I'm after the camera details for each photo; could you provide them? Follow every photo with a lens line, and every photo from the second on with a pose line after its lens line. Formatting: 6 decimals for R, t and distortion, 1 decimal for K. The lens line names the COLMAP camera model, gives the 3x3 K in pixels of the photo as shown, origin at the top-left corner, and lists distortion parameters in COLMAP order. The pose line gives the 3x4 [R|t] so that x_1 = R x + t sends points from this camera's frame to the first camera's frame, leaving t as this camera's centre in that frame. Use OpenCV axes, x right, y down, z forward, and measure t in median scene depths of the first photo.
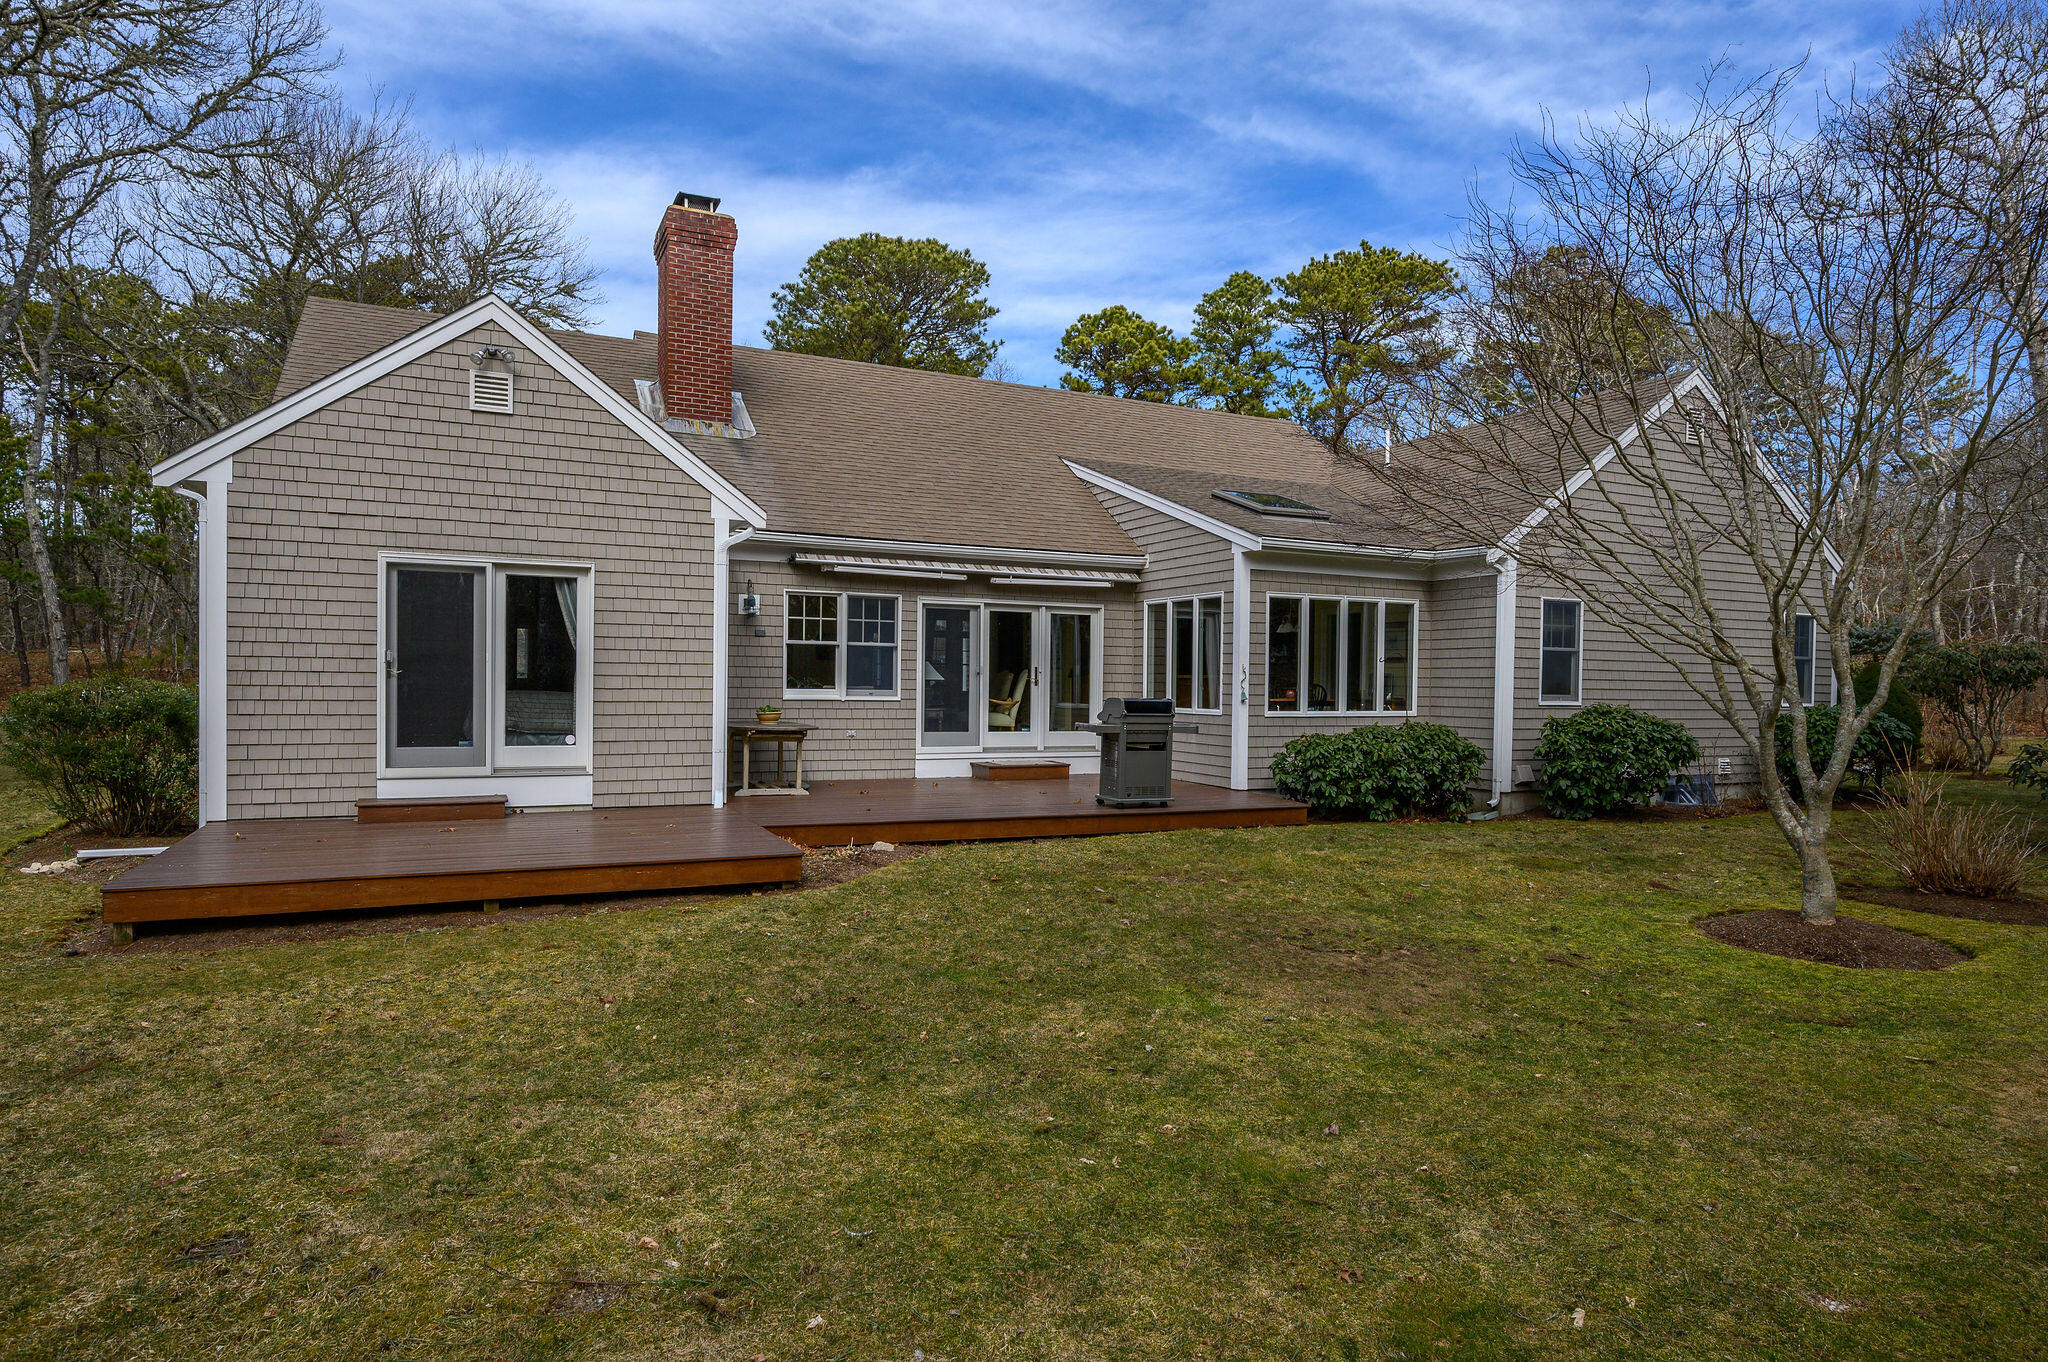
lens RADIAL K [[985.8, 0, 1027.8], [0, 985.8, 671.3], [0, 0, 1]] dist [-0.006067, -0.000255]
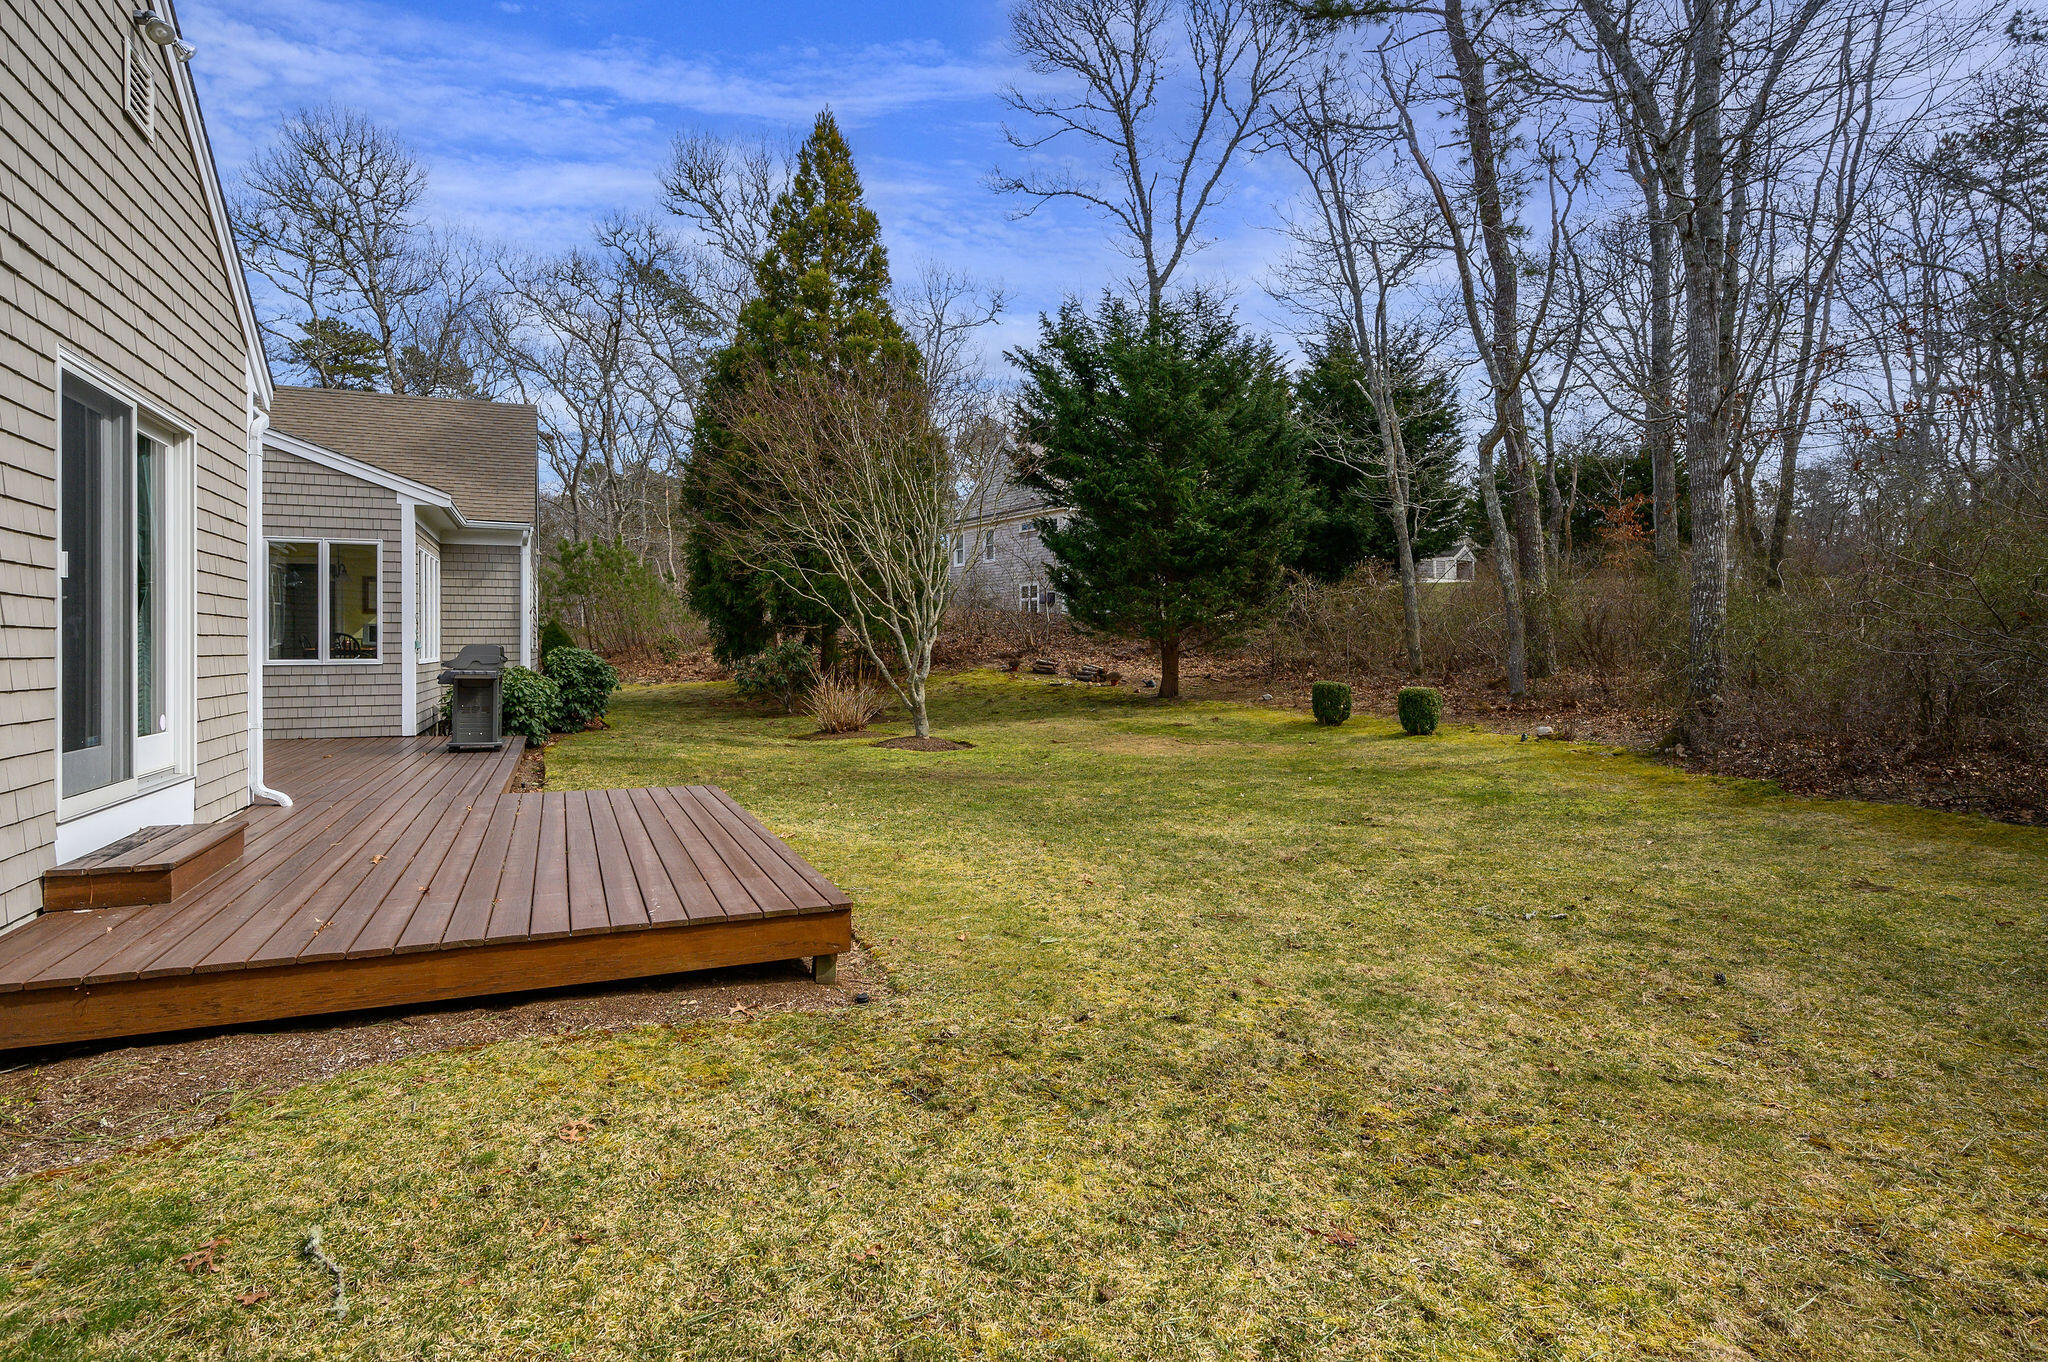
lens RADIAL K [[985.8, 0, 1027.8], [0, 985.8, 671.3], [0, 0, 1]] dist [-0.006067, -0.000255]
pose [[-0.046748, -0.037656, 0.998197, -0.820549], [-0.023885, 0.999046, 0.036570, -0.000378], [-0.998621, -0.022132, -0.047603, 0.400940]]
